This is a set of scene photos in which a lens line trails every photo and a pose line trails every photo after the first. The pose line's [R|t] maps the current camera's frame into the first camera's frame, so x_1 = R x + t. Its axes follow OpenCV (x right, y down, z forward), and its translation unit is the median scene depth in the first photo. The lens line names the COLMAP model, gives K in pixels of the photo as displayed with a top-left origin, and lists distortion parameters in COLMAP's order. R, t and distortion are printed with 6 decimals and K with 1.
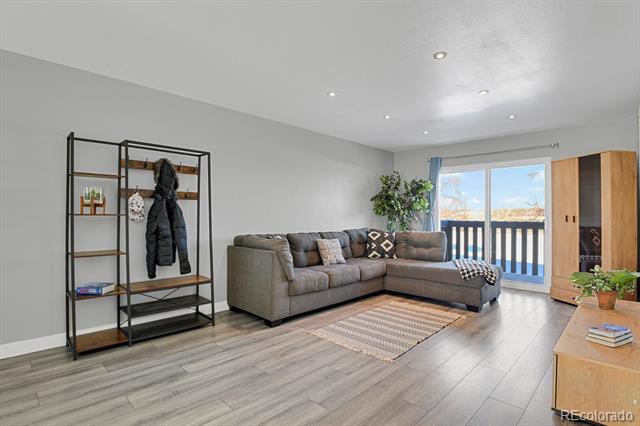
lens RADIAL K [[314.0, 0, 319.7], [0, 314.0, 216.5], [0, 0, 1]] dist [-0.022290, -0.002953]
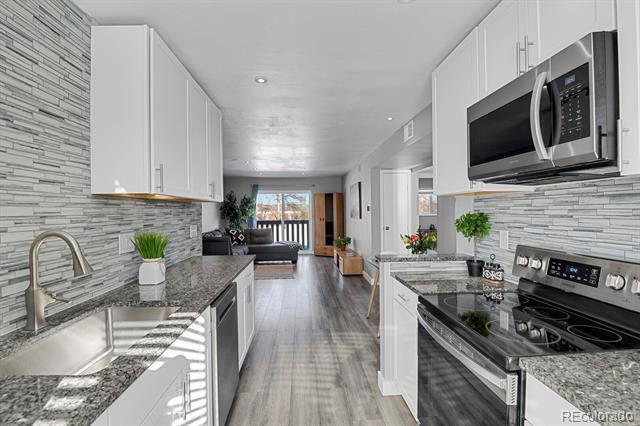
lens RADIAL K [[314.0, 0, 318.9], [0, 314.0, 211.7], [0, 0, 1]] dist [-0.022290, -0.002953]
pose [[0.668978, -0.012027, 0.743185, -0.996988], [0.013663, 0.999899, 0.003883, -0.062248], [-0.743157, 0.007557, 0.669075, -0.589883]]
